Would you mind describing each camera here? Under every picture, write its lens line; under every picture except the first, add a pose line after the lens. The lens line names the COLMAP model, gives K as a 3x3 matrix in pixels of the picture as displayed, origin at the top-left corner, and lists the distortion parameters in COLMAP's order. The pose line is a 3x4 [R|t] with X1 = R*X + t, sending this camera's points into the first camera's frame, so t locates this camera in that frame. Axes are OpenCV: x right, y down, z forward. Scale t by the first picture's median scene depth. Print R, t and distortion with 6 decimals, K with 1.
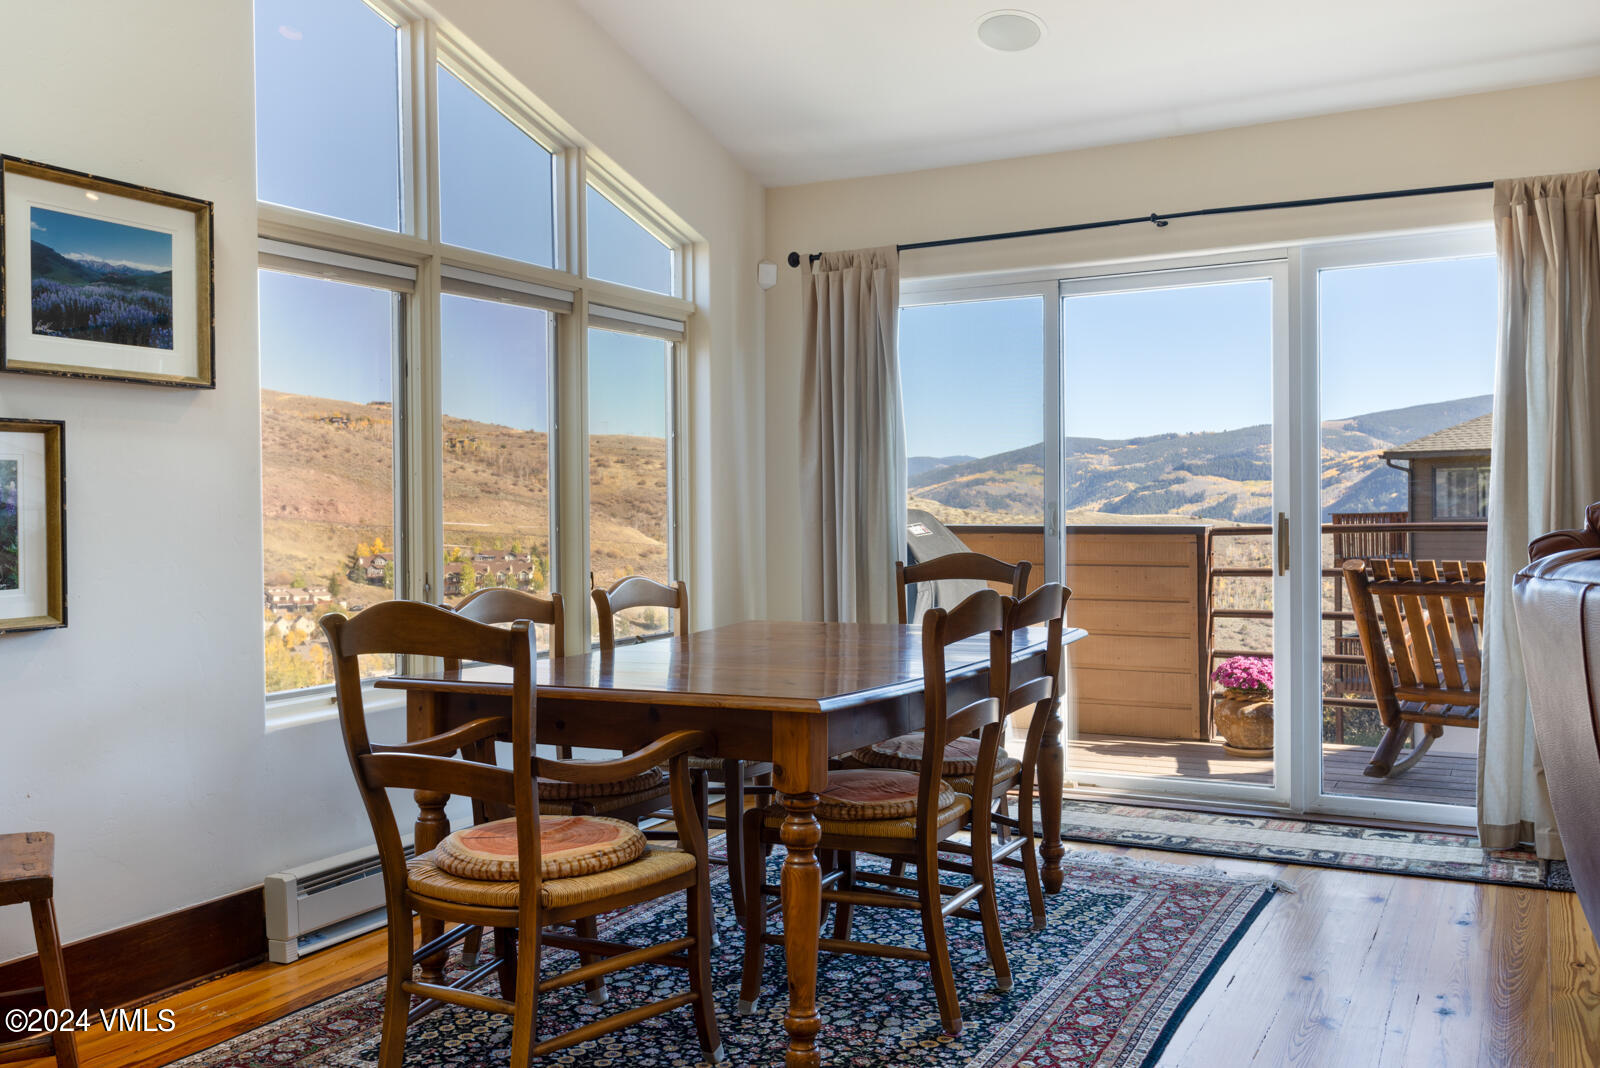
lens RADIAL K [[1368.7, 0, 804.1], [0, 1368.7, 521.5], [0, 0, 1]] dist [0.020975, -0.006234]
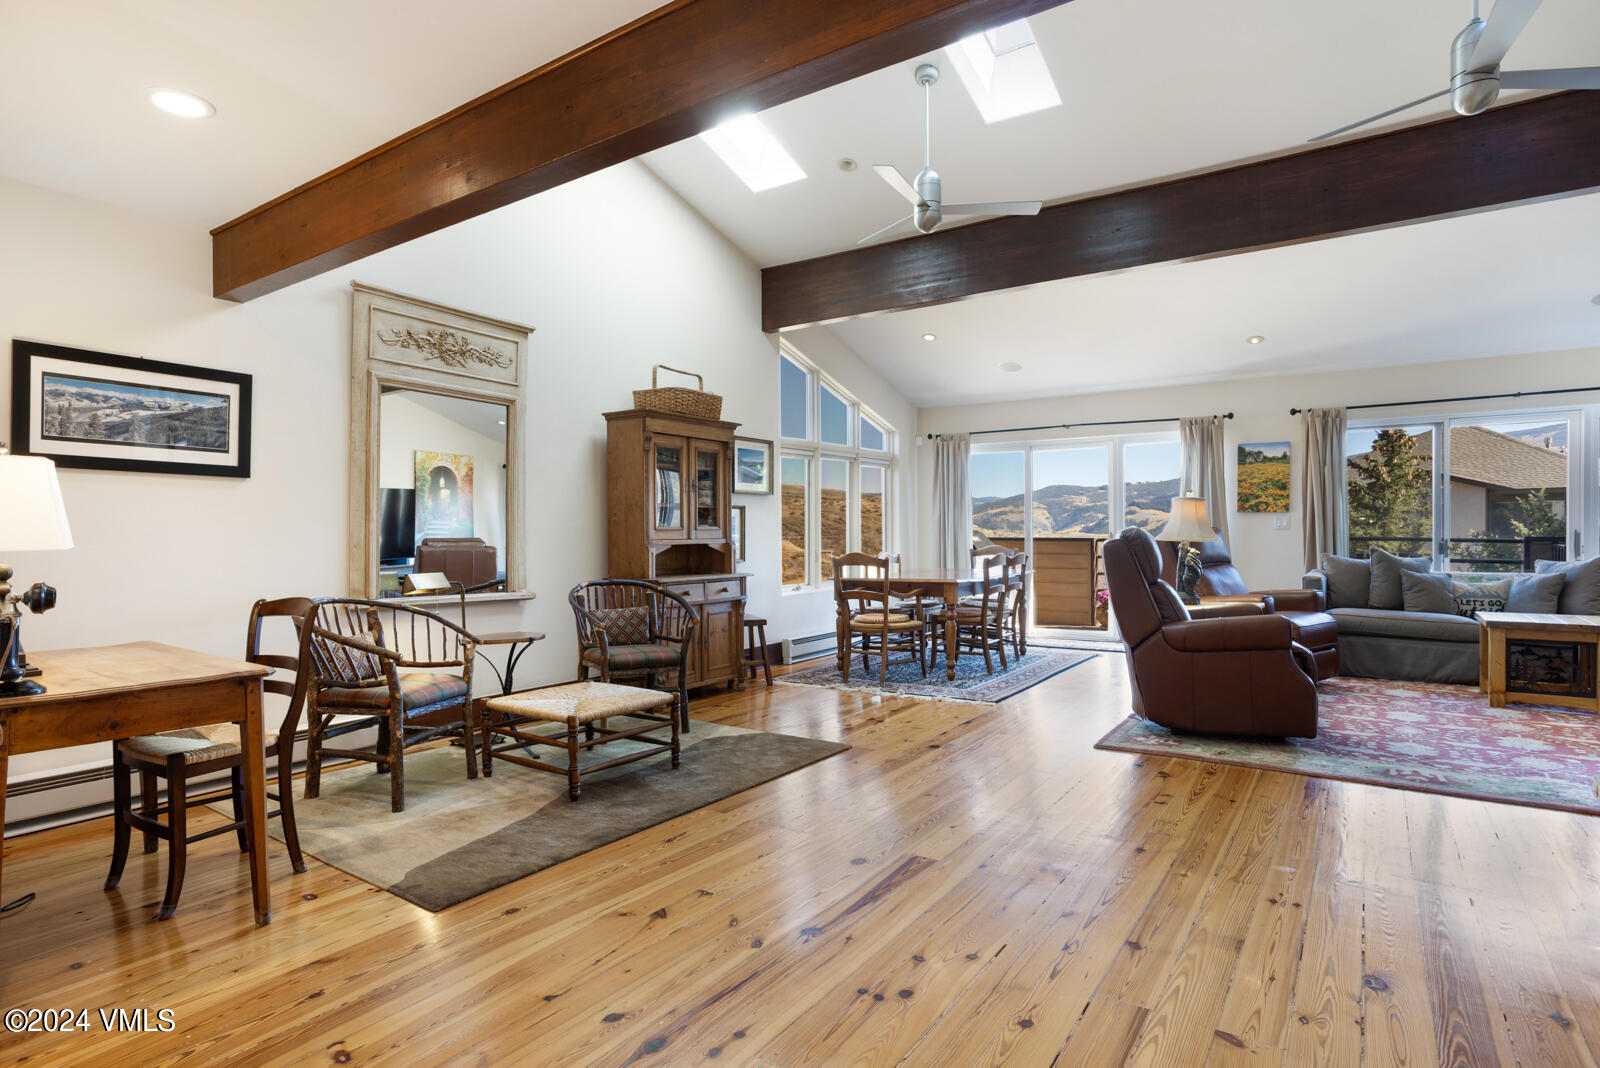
lens RADIAL K [[858.8, 0, 799.2], [0, 858.8, 542.3], [0, 0, 1]] dist [-0.001153, -0.000065]
pose [[0.994386, 0.004976, -0.105696, -0.020030], [-0.004356, 0.999972, 0.006091, 0.001270], [0.105723, -0.005596, 0.994380, -0.166526]]
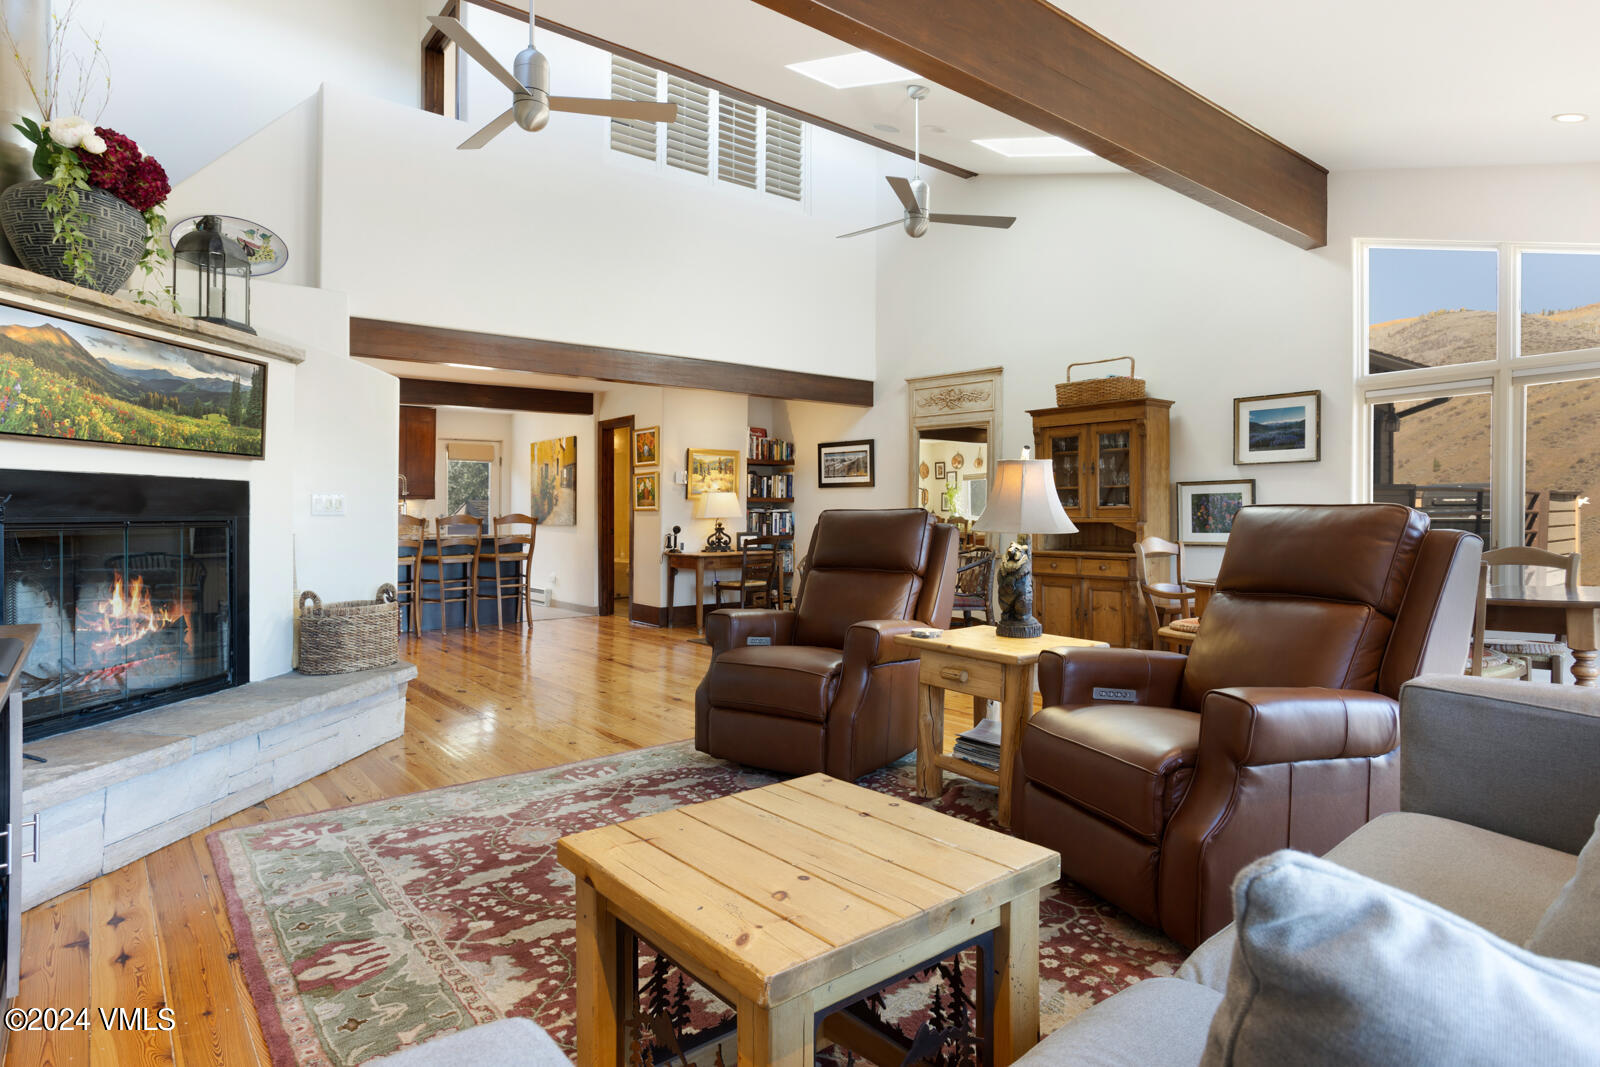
lens RADIAL K [[858.8, 0, 799.0], [0, 858.8, 524.9], [0, 0, 1]] dist [-0.001153, -0.000065]
pose [[-0.362579, 0.014209, -0.931845, 0.211277], [-0.004967, 0.999840, 0.017179, 0.000113], [0.931940, 0.010857, -0.362451, 0.098873]]
